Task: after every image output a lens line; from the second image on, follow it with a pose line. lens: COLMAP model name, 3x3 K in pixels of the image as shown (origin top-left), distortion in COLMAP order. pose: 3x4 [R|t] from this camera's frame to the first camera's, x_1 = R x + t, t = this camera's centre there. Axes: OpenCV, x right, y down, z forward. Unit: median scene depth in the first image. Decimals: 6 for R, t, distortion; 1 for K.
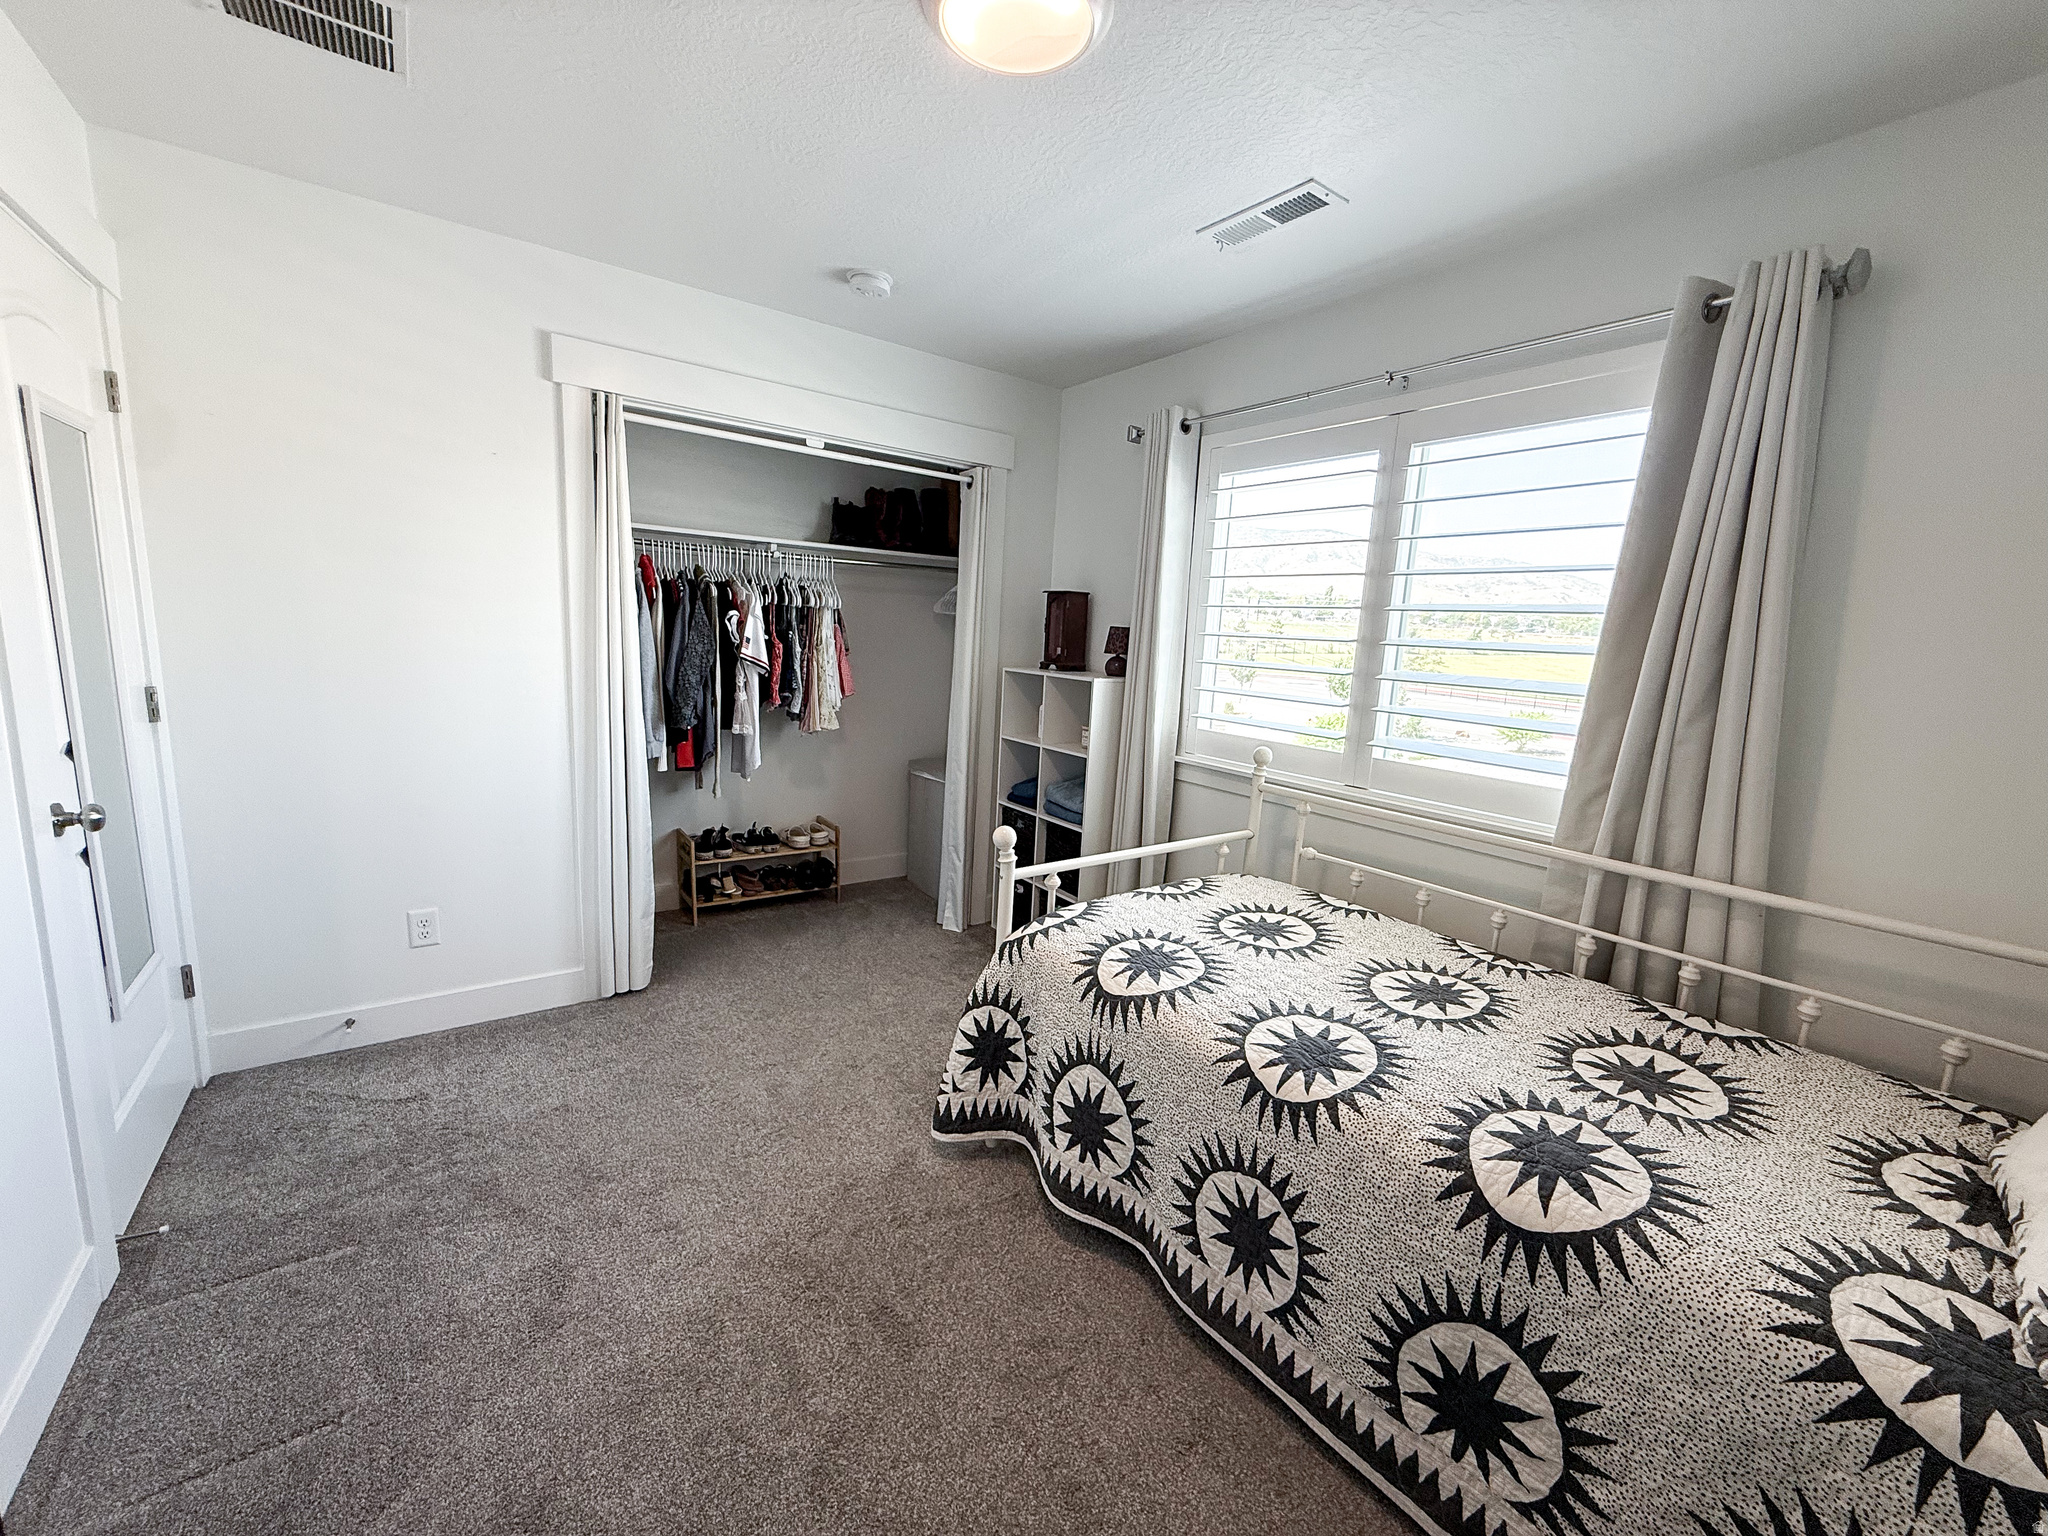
lens RADIAL K [[818.7, 0, 1018.3], [0, 818.7, 772.6], [0, 0, 1]] dist [-0.001819, -0.000132]
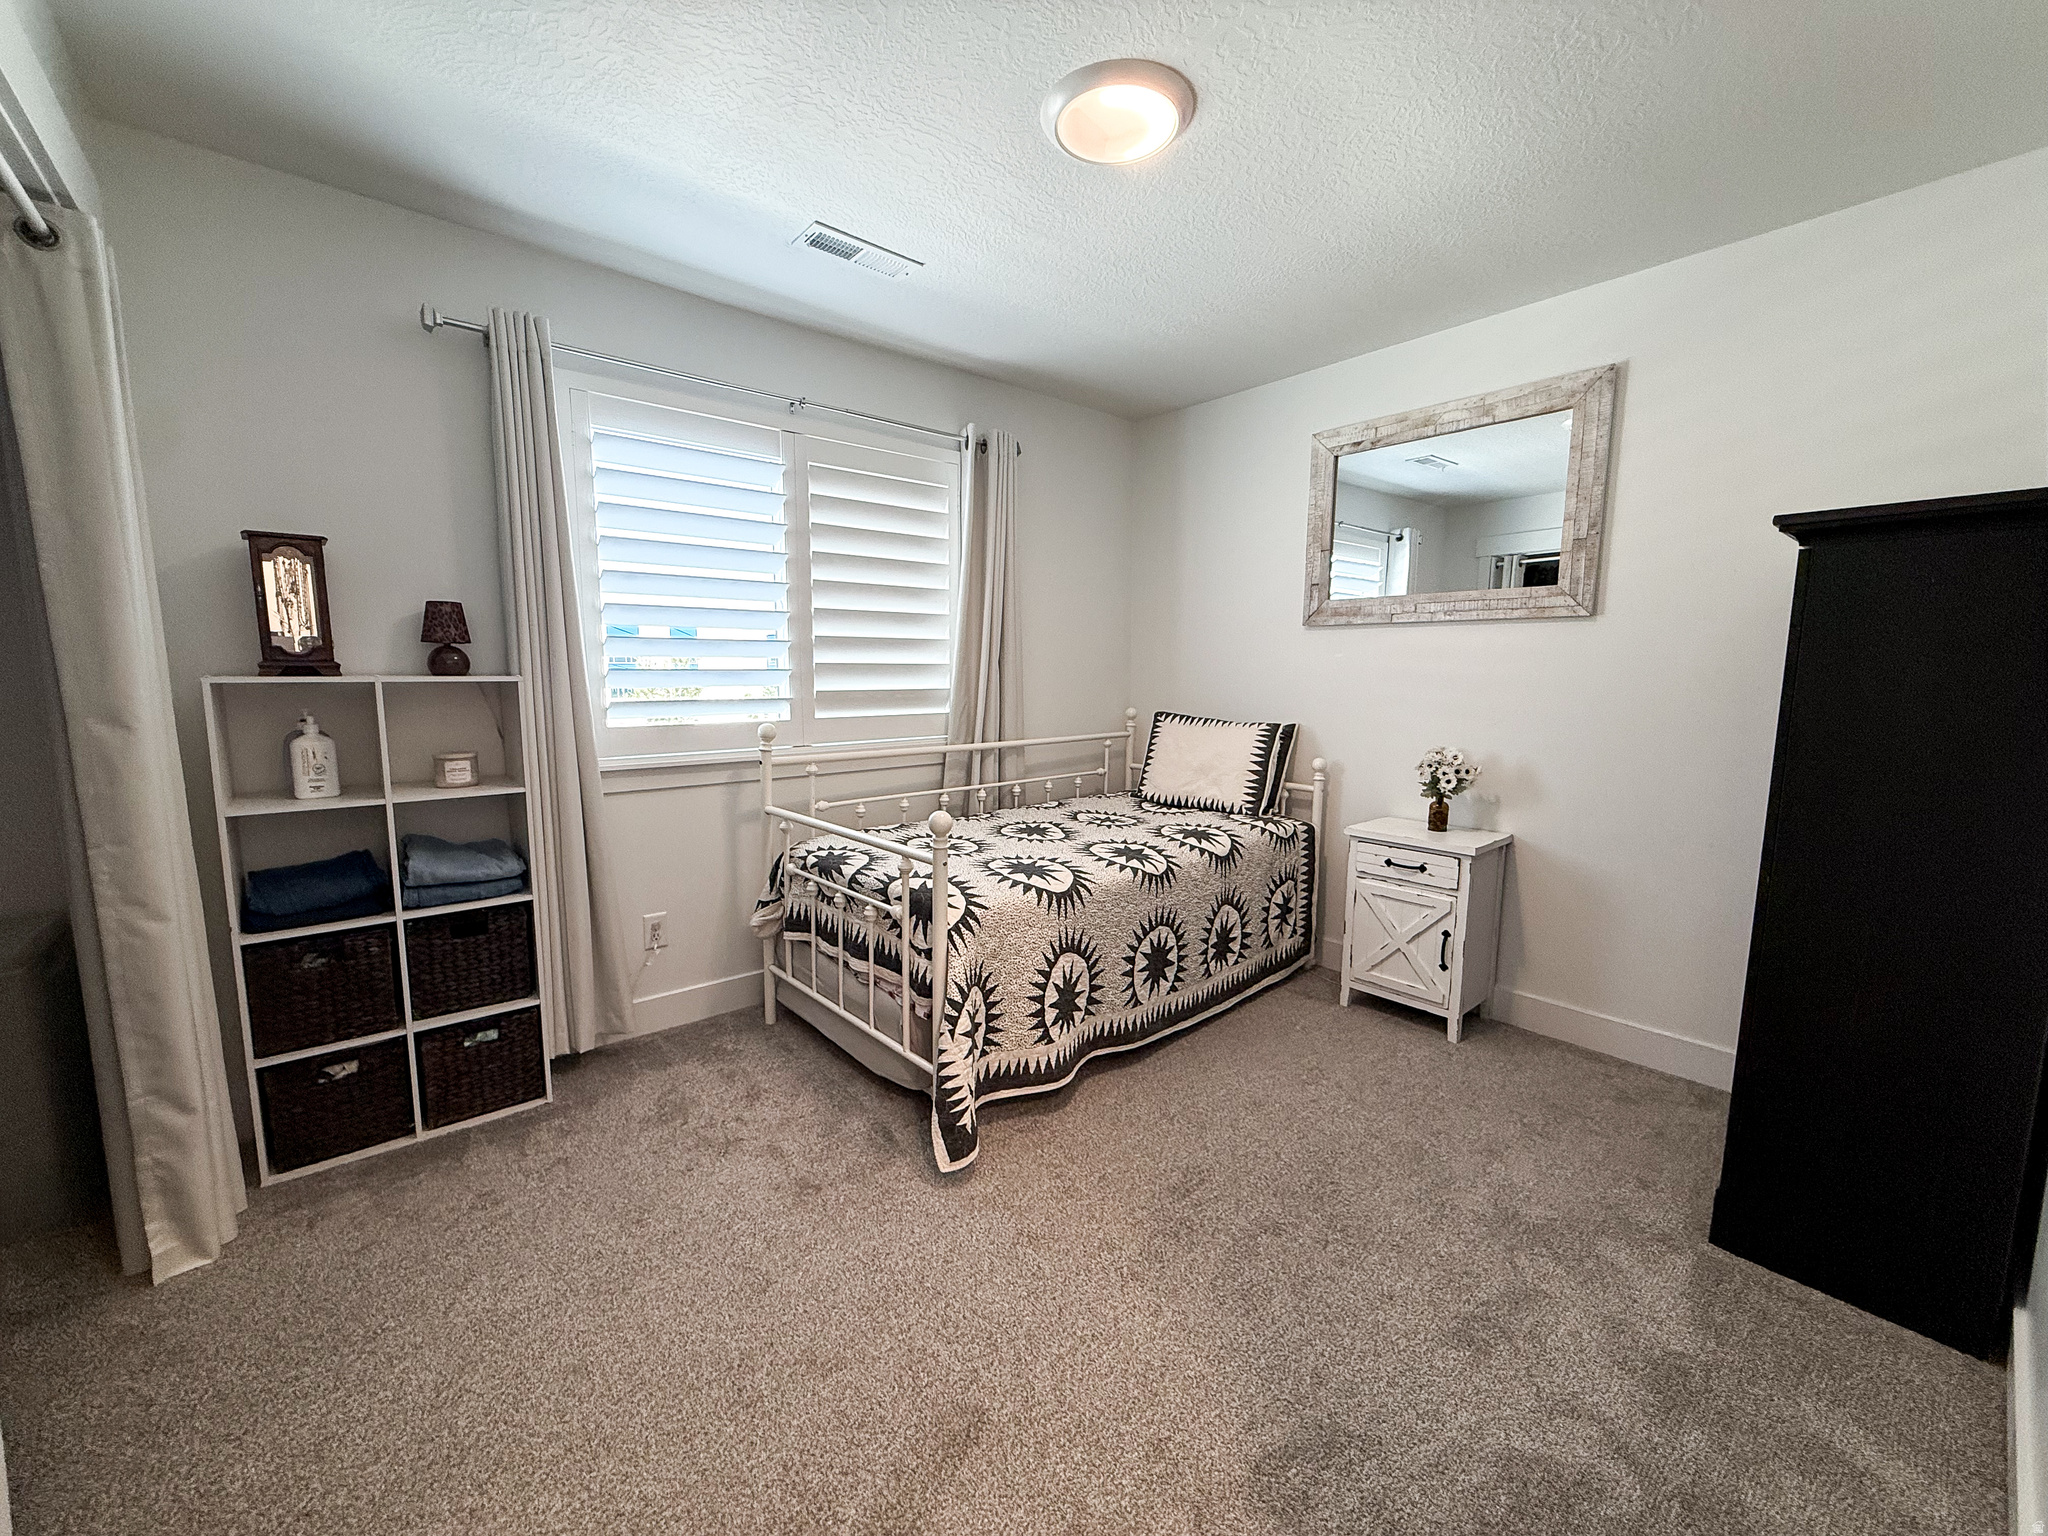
lens RADIAL K [[818.7, 0, 1015.4], [0, 818.7, 760.9], [0, 0, 1]] dist [-0.001819, -0.000132]
pose [[-0.066322, -0.179399, 0.981538, -1.282006], [0.170239, 0.967246, 0.188290, -0.216467], [-0.983168, 0.179584, -0.033609, 1.240059]]
